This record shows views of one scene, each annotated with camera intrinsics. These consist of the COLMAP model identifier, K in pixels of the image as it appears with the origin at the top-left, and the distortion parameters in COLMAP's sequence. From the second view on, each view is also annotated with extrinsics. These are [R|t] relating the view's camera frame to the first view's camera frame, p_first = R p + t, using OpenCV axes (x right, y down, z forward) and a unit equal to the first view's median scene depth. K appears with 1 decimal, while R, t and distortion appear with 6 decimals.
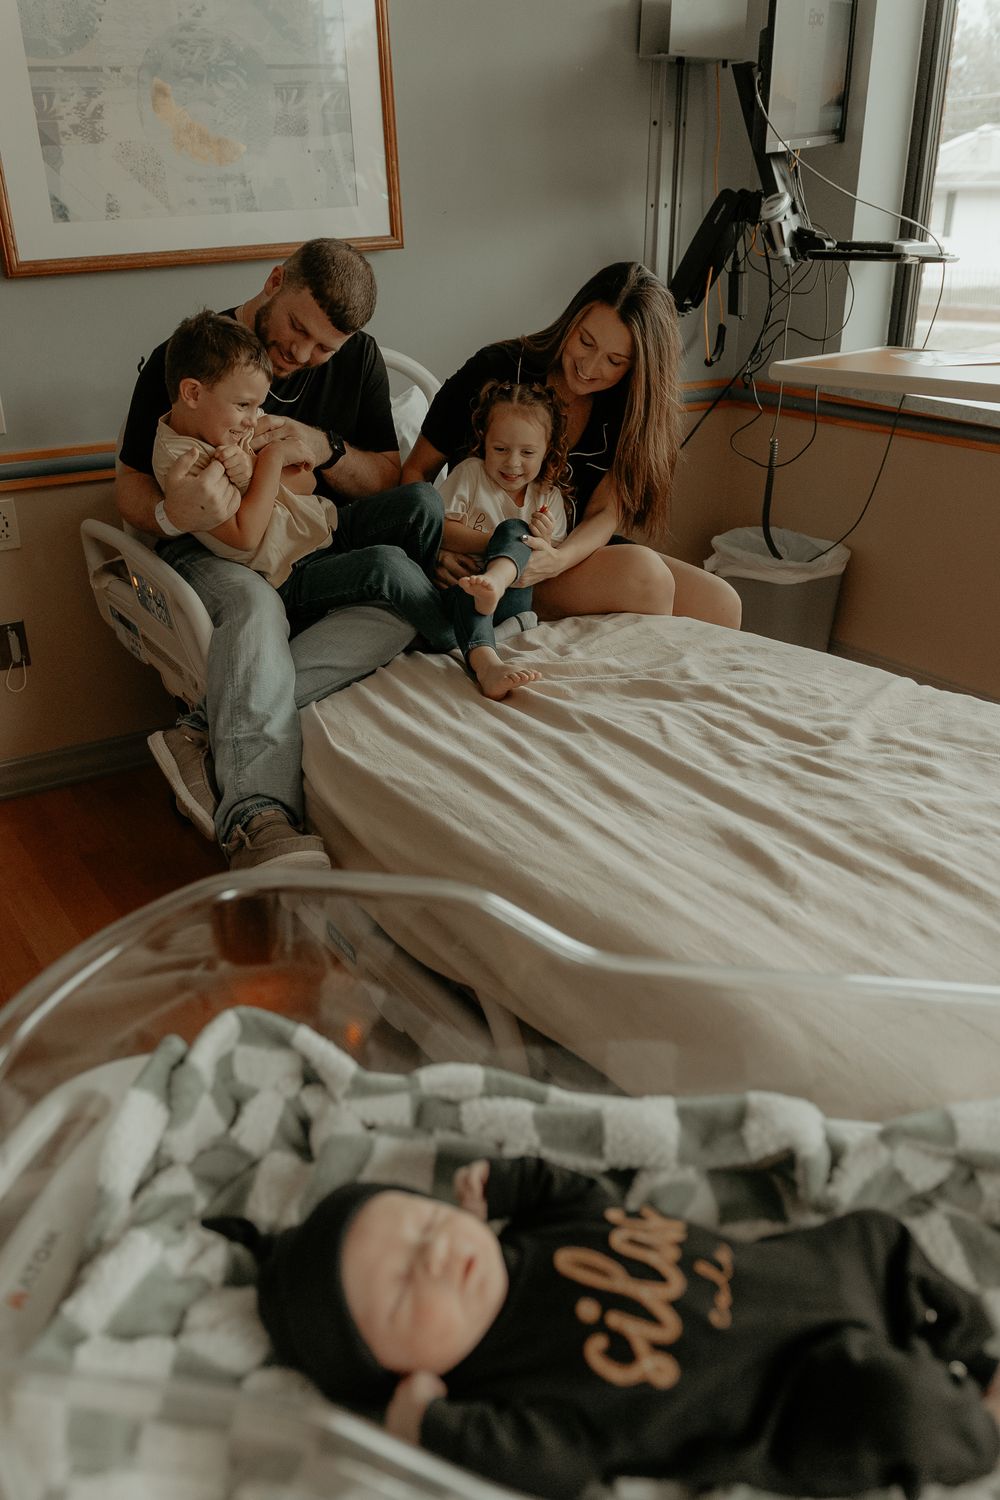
lens RADIAL K [[1288.6, 0, 483.1], [0, 1288.6, 772.9], [0, 0, 1]] dist [0.004714, -0.023581]
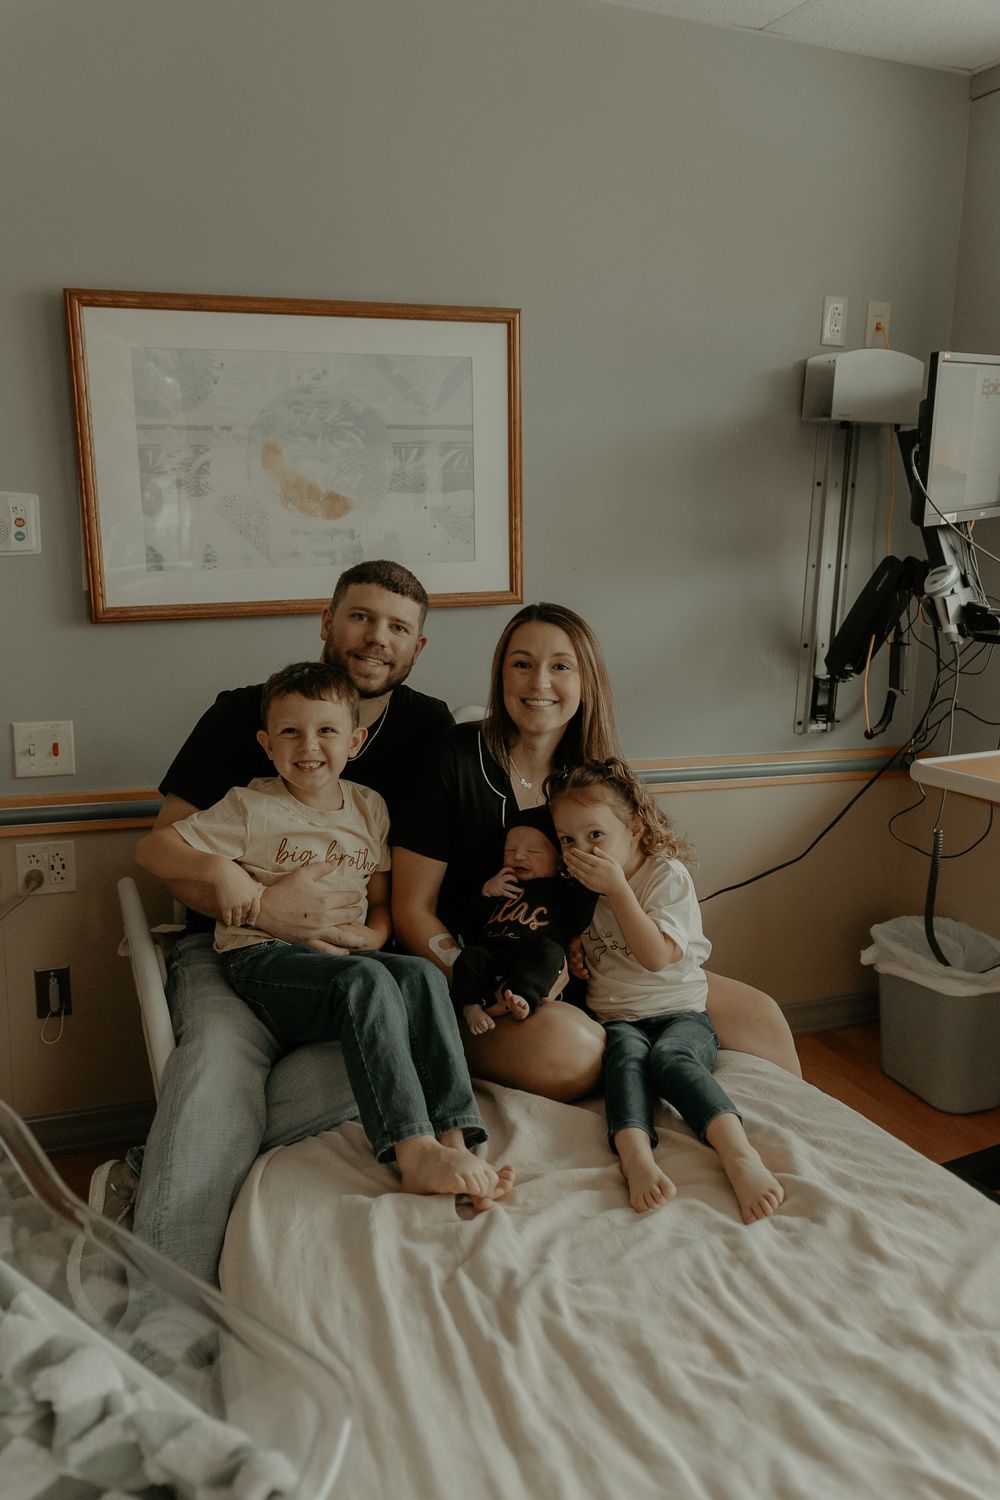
lens RADIAL K [[1288.6, 0, 492.9], [0, 1288.6, 751.1], [0, 0, 1]] dist [0.004714, -0.023581]
pose [[0.979109, 0.071152, -0.190483, 0.110146], [-0.111962, 0.970629, -0.212941, -0.108517], [0.169737, 0.229819, 0.958318, 0.131330]]
